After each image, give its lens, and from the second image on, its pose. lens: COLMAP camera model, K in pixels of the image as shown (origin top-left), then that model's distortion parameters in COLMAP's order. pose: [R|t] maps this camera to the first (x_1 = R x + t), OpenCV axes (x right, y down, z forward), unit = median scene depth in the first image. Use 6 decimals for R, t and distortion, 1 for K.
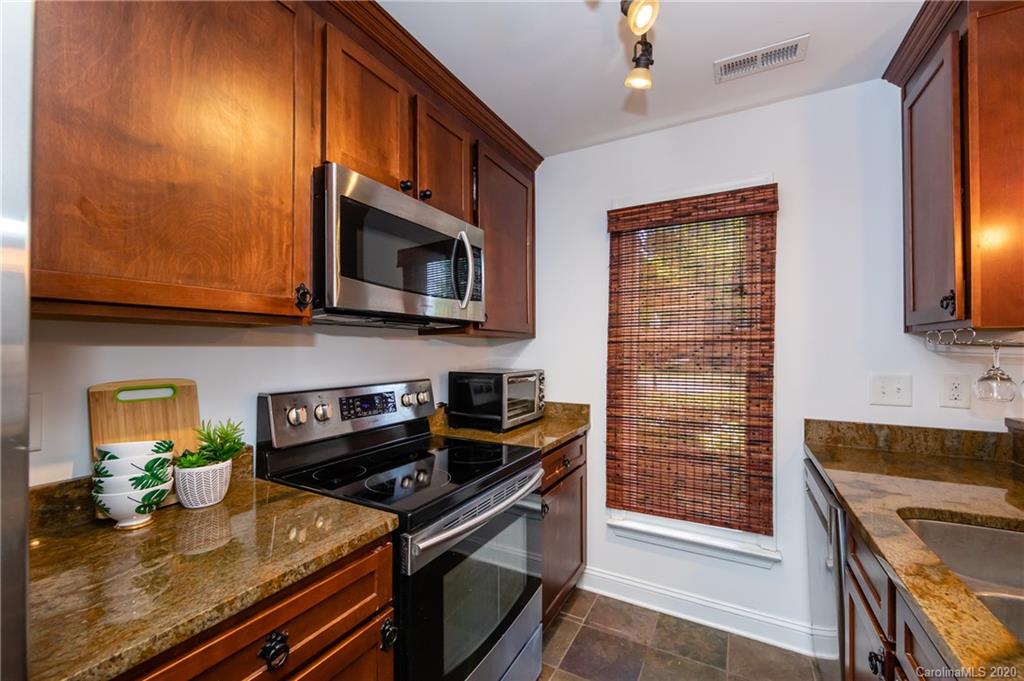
lens RADIAL K [[413.8, 0, 520.6], [0, 413.8, 342.6], [0, 0, 1]] dist [-0.000395, -0.000096]
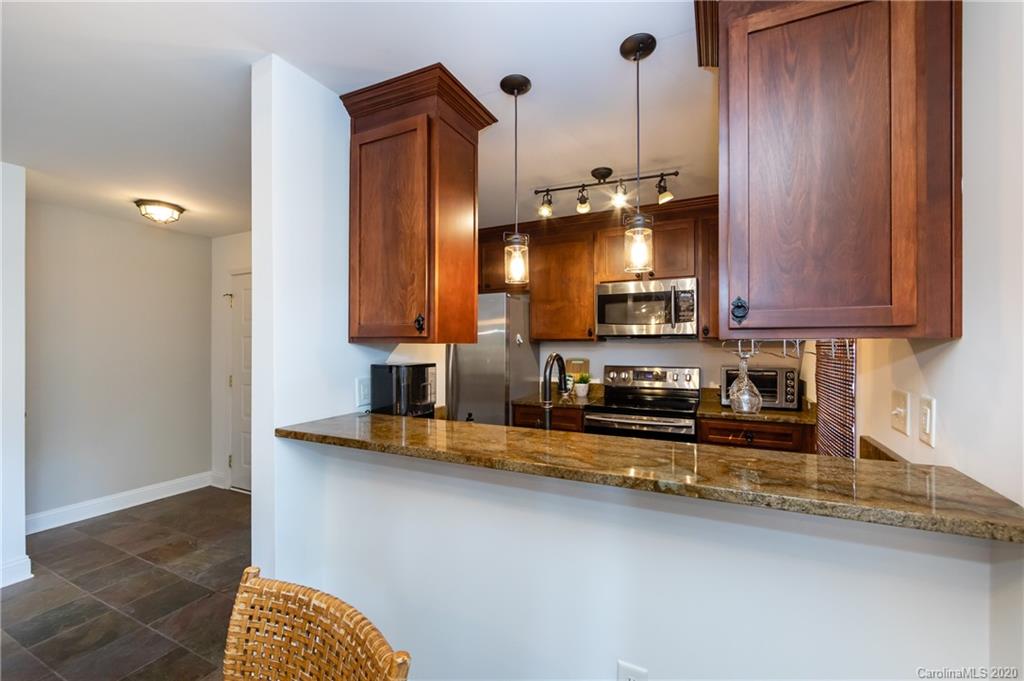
lens RADIAL K [[413.8, 0, 520.6], [0, 413.8, 342.6], [0, 0, 1]] dist [-0.000395, -0.000096]
pose [[0.041978, -0.004372, -0.999109, 2.351473], [0.013590, 0.999900, -0.003804, -0.028738], [0.999026, -0.013419, 0.042033, 0.347806]]
